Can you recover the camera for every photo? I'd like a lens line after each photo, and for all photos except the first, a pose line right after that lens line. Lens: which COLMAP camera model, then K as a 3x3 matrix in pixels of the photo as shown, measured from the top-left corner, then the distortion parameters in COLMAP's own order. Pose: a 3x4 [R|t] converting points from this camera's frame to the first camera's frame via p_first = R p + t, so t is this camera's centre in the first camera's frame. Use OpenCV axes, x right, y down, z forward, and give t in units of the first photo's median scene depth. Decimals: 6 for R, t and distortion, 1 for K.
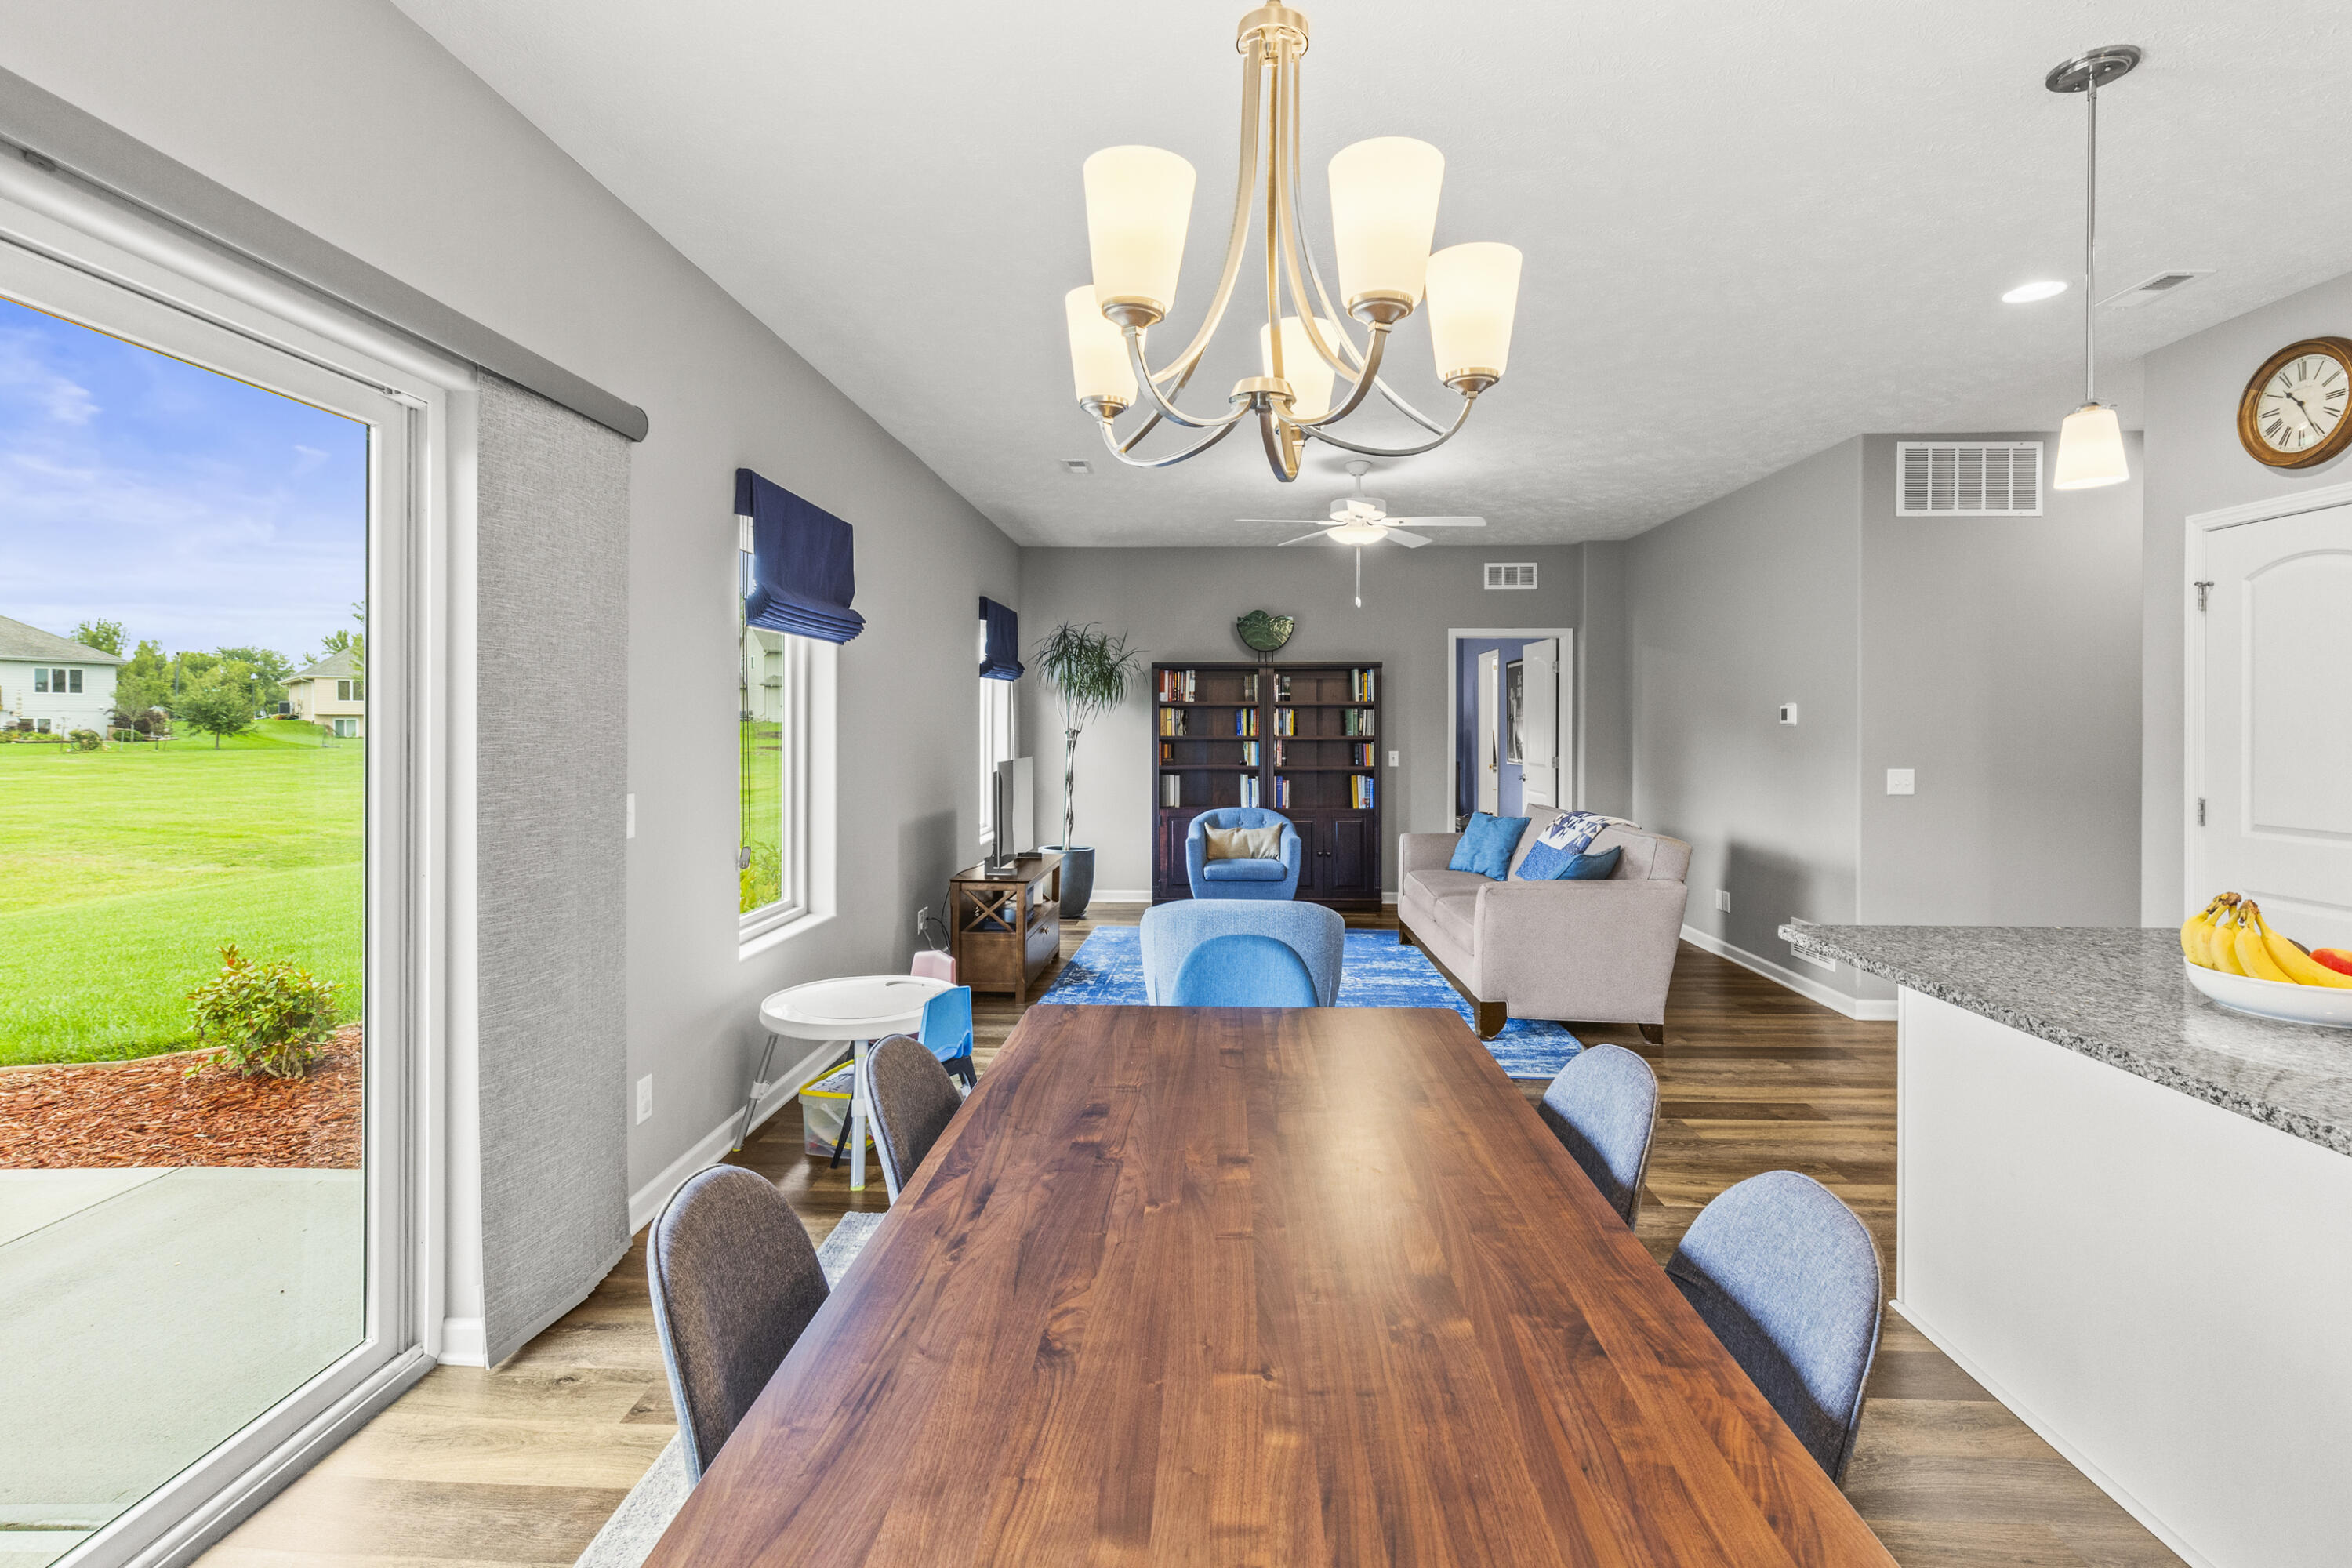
lens RADIAL K [[1104.5, 0, 1183.2], [0, 1104.5, 731.0], [0, 0, 1]] dist [0.010801, -0.002297]
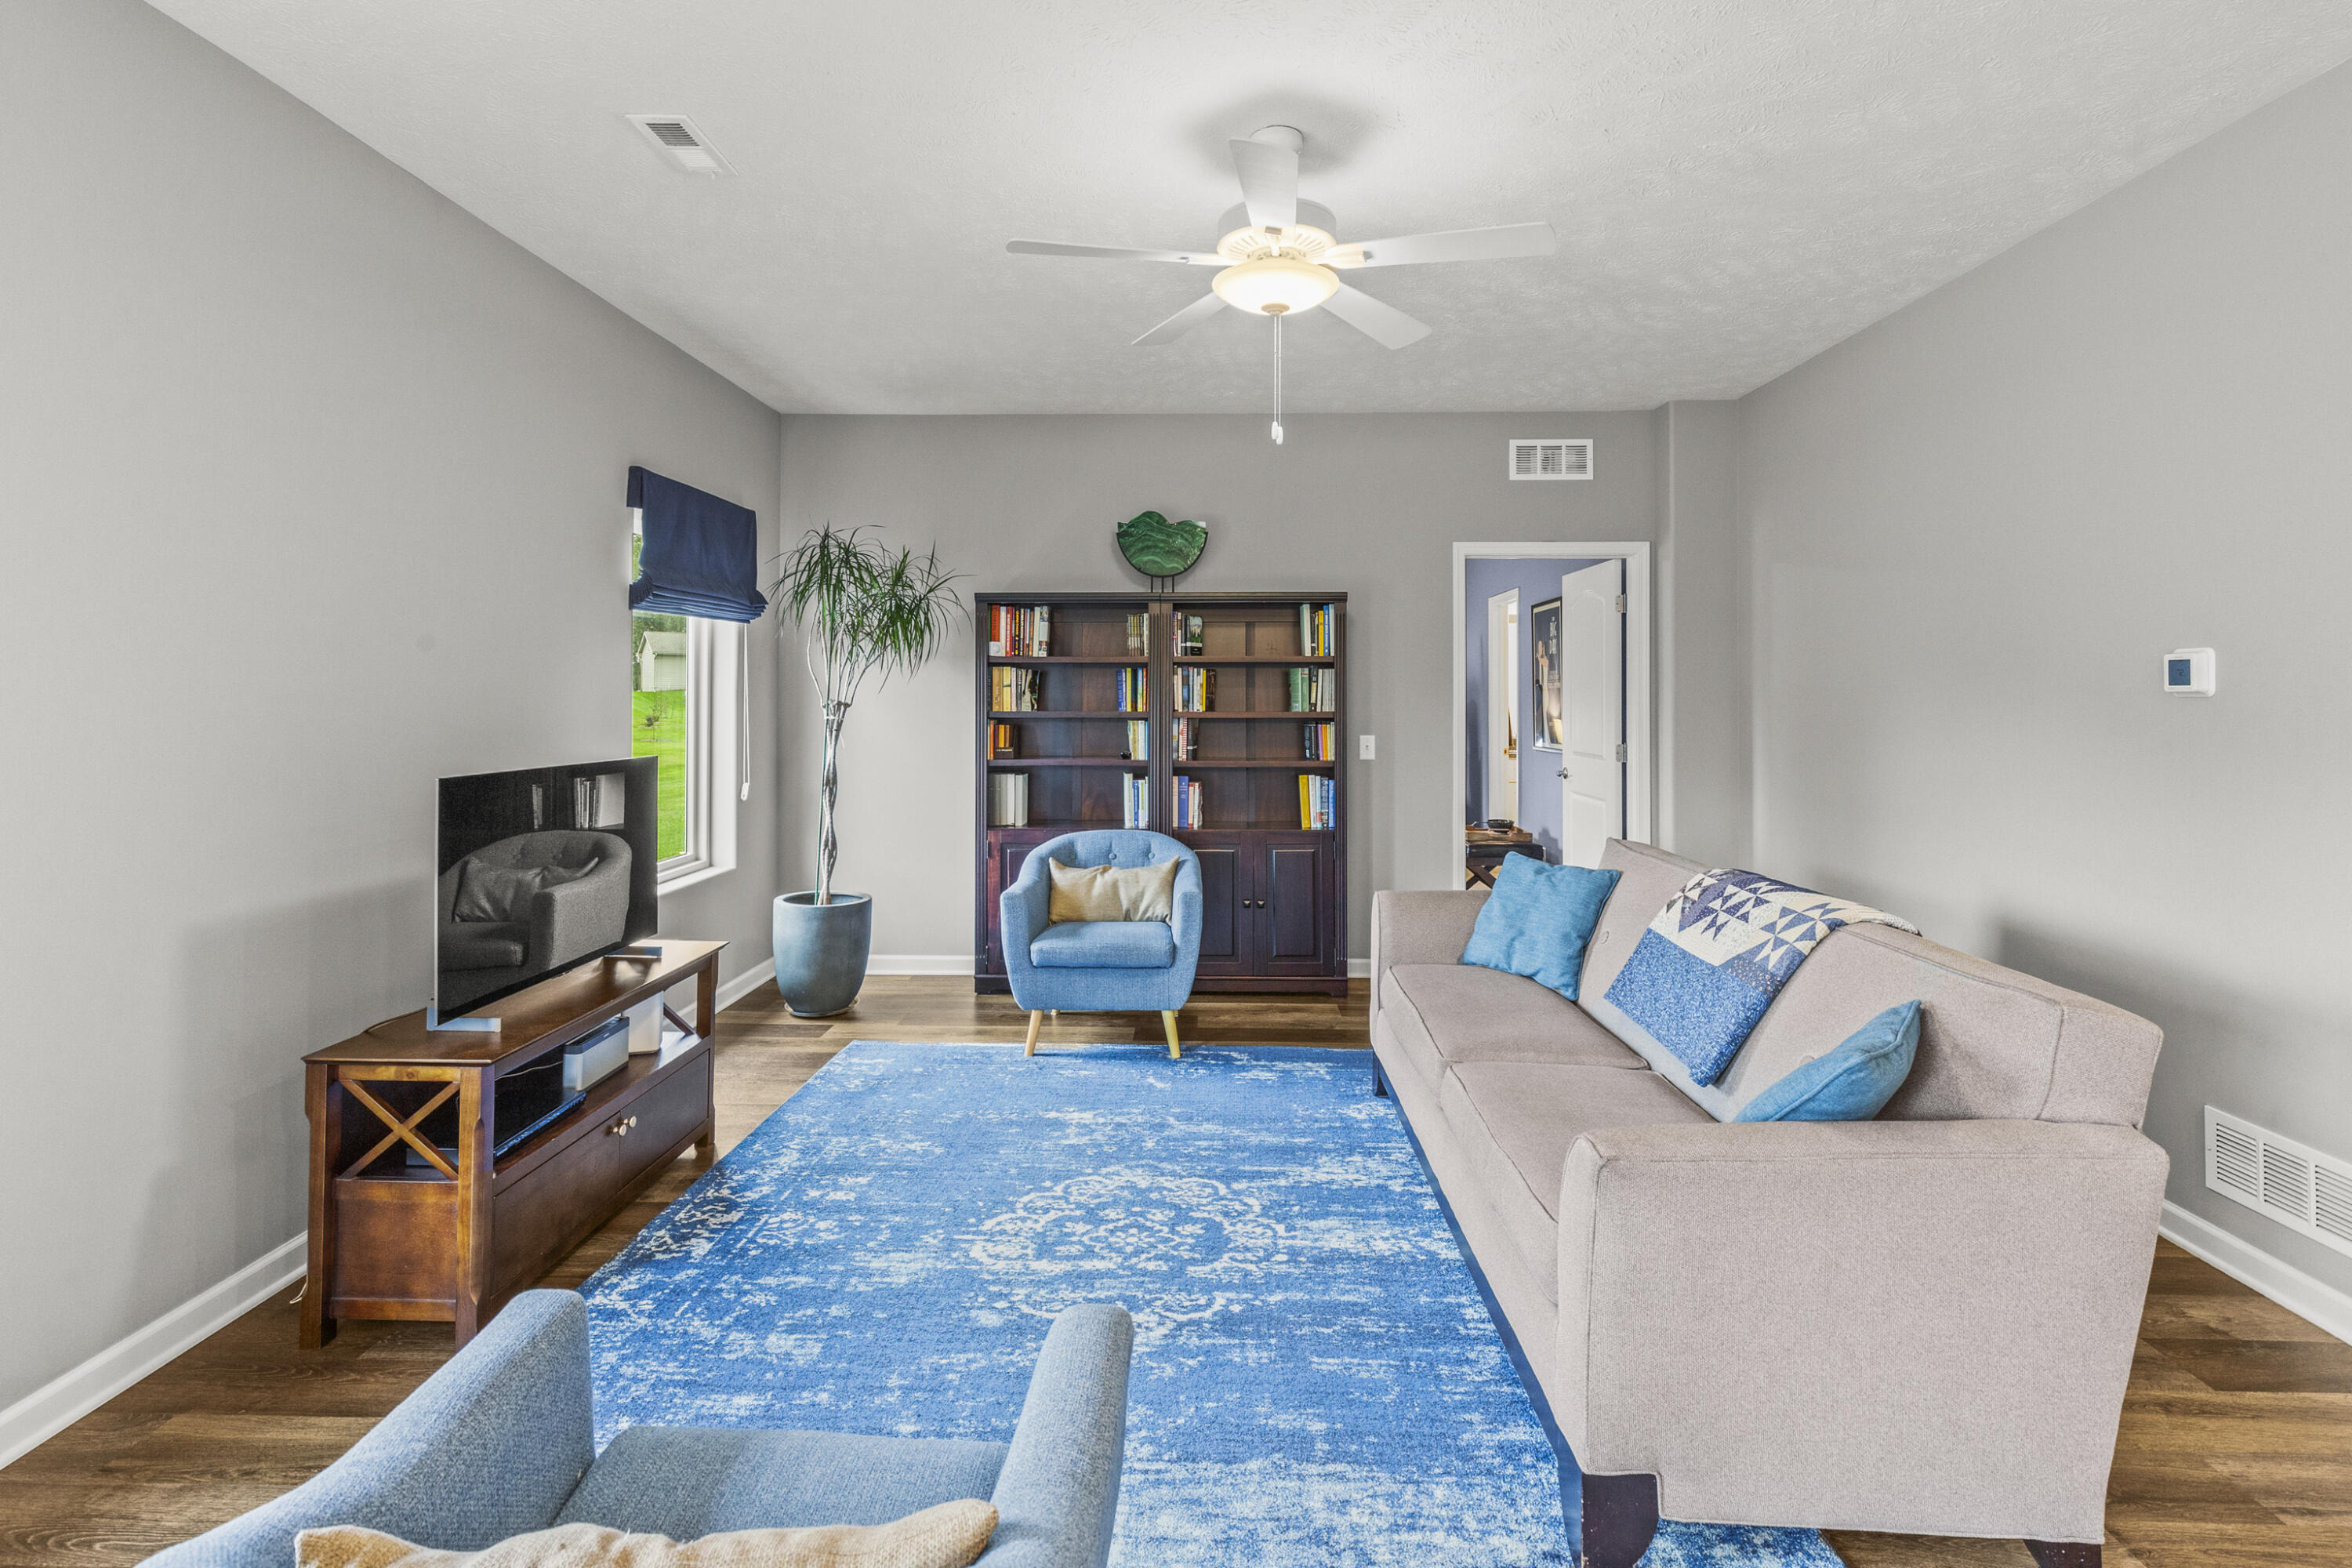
lens RADIAL K [[1104.5, 0, 1187.5], [0, 1104.5, 688.0], [0, 0, 1]] dist [0.010801, -0.002297]
pose [[0.999870, 0.001155, 0.016106, 0.112579], [-0.000974, 0.999936, -0.011300, -0.002654], [-0.016118, 0.011283, 0.999806, 0.534436]]
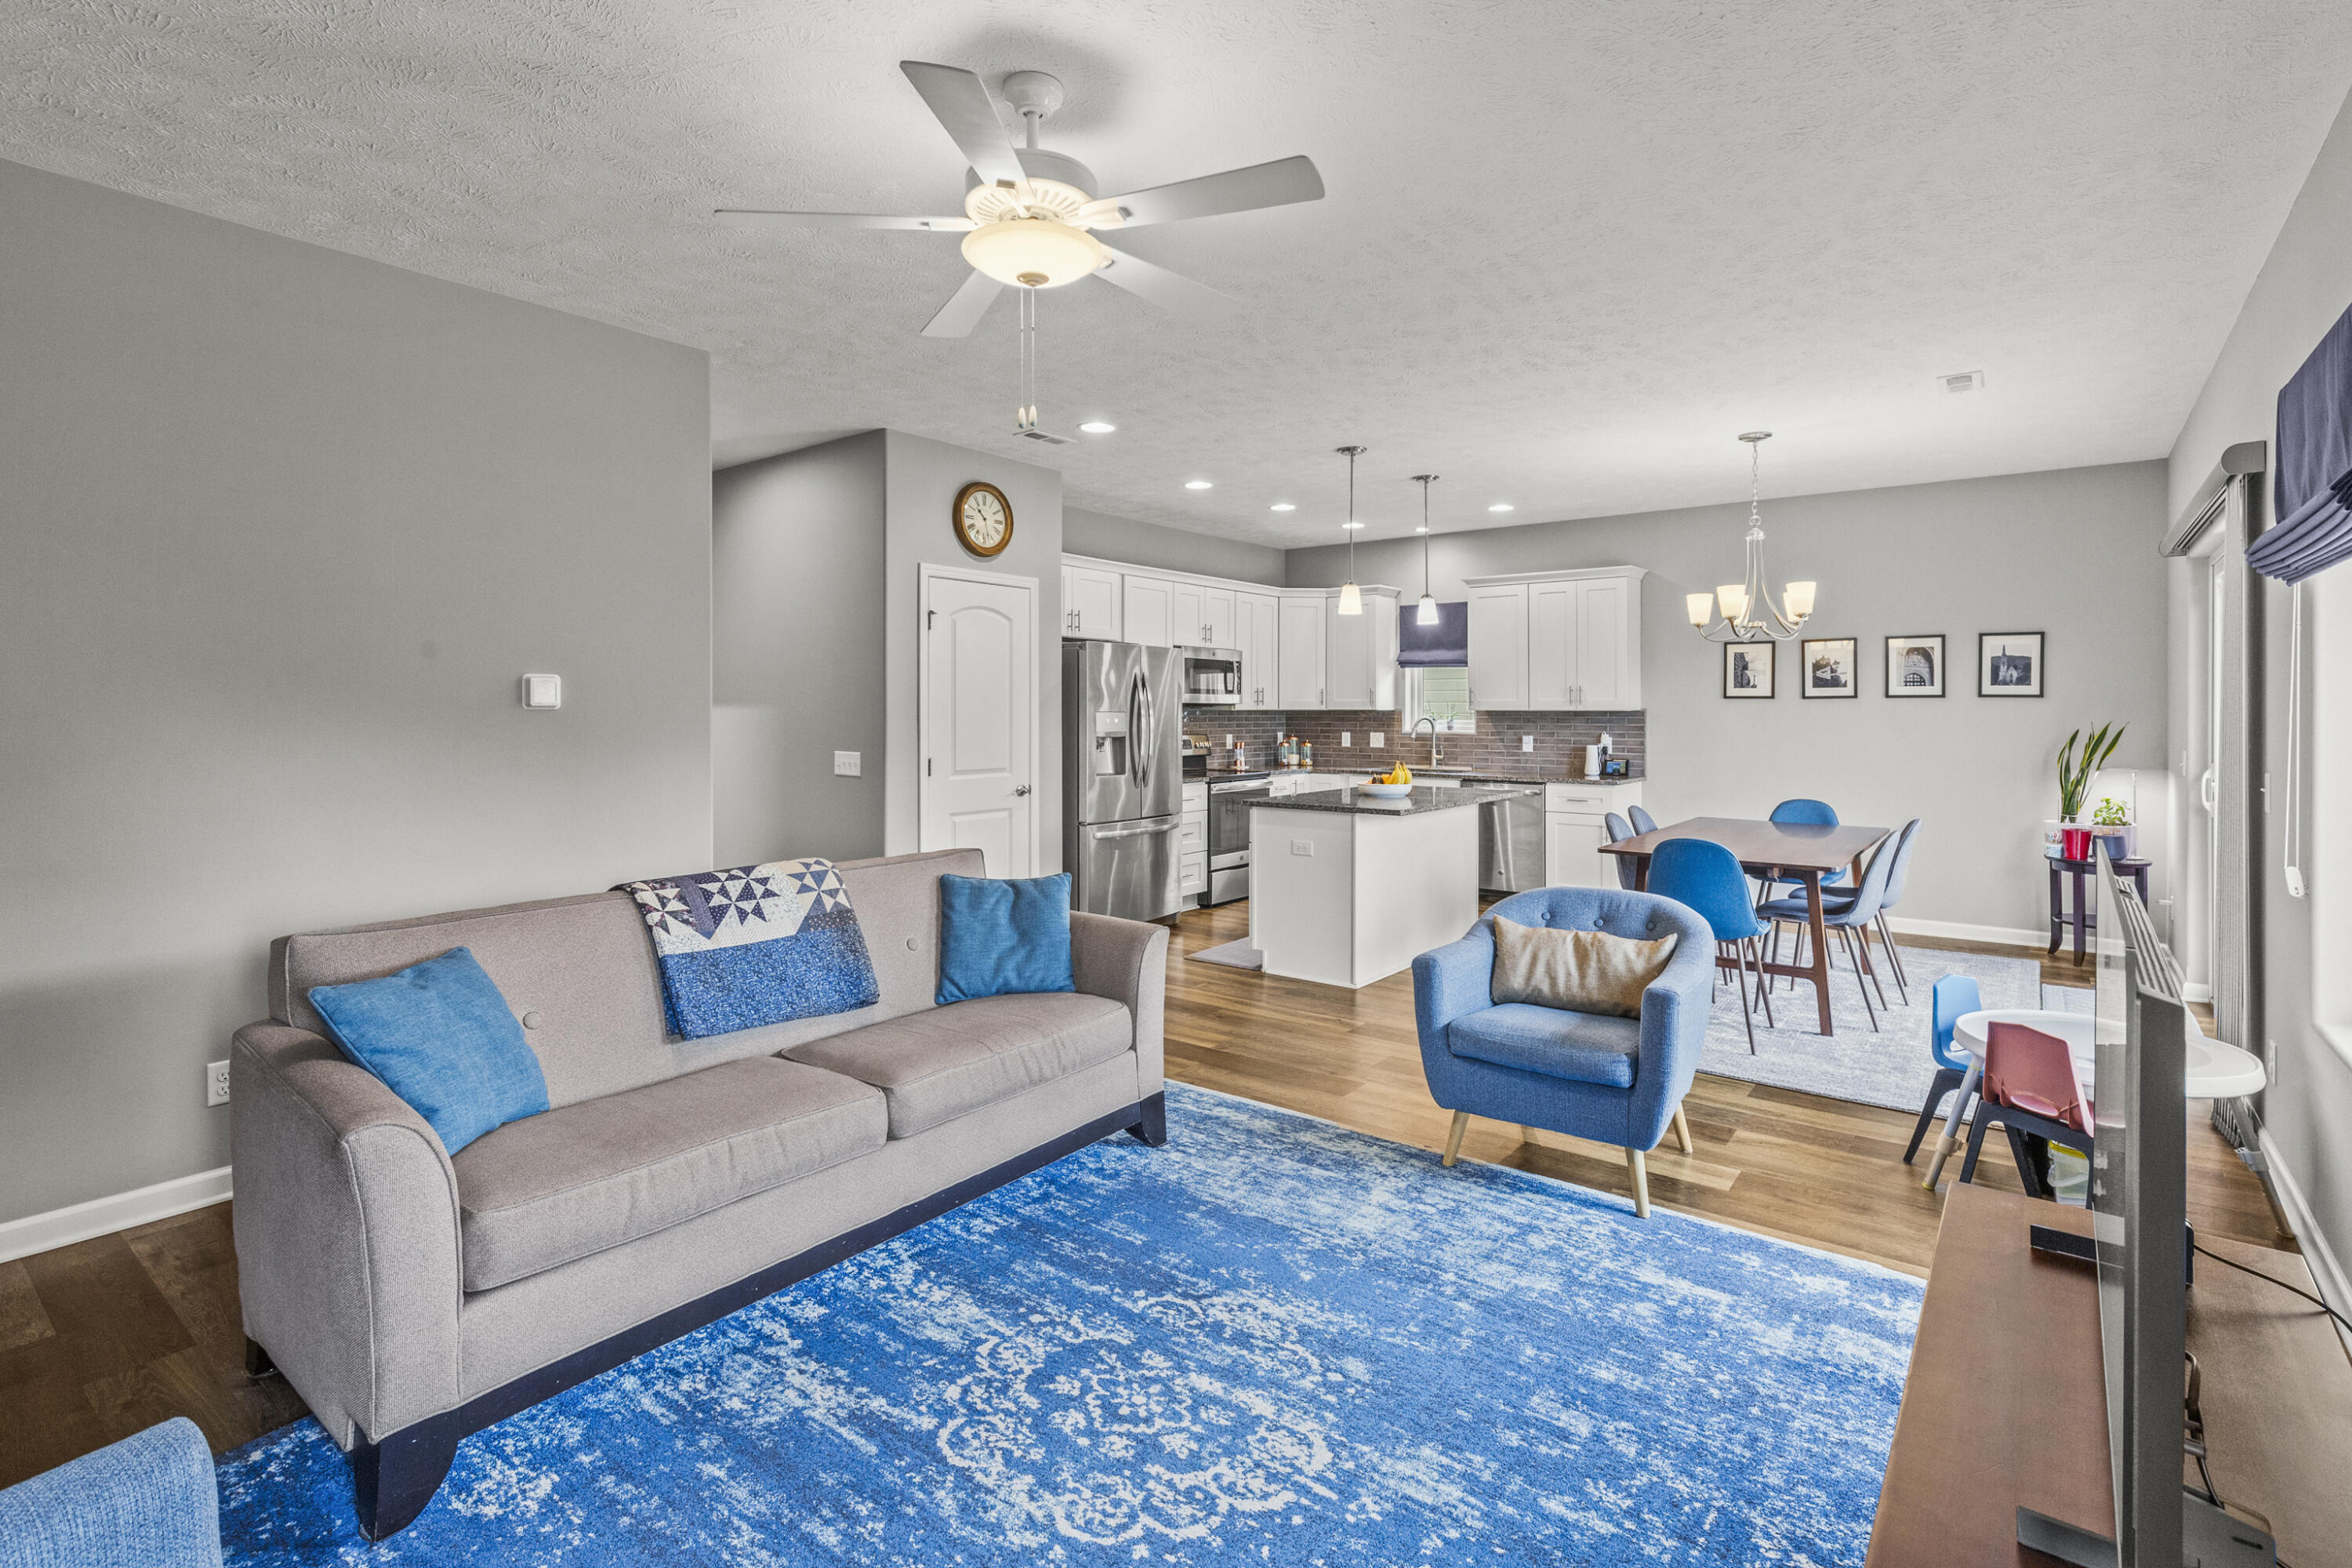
lens RADIAL K [[1104.5, 0, 1187.6], [0, 1104.5, 712.0], [0, 0, 1]] dist [0.010801, -0.002297]
pose [[-0.814858, -0.003385, 0.579650, -0.135832], [0.001732, 0.999964, 0.008274, -0.007619], [-0.579658, 0.007746, -0.814823, 1.313506]]
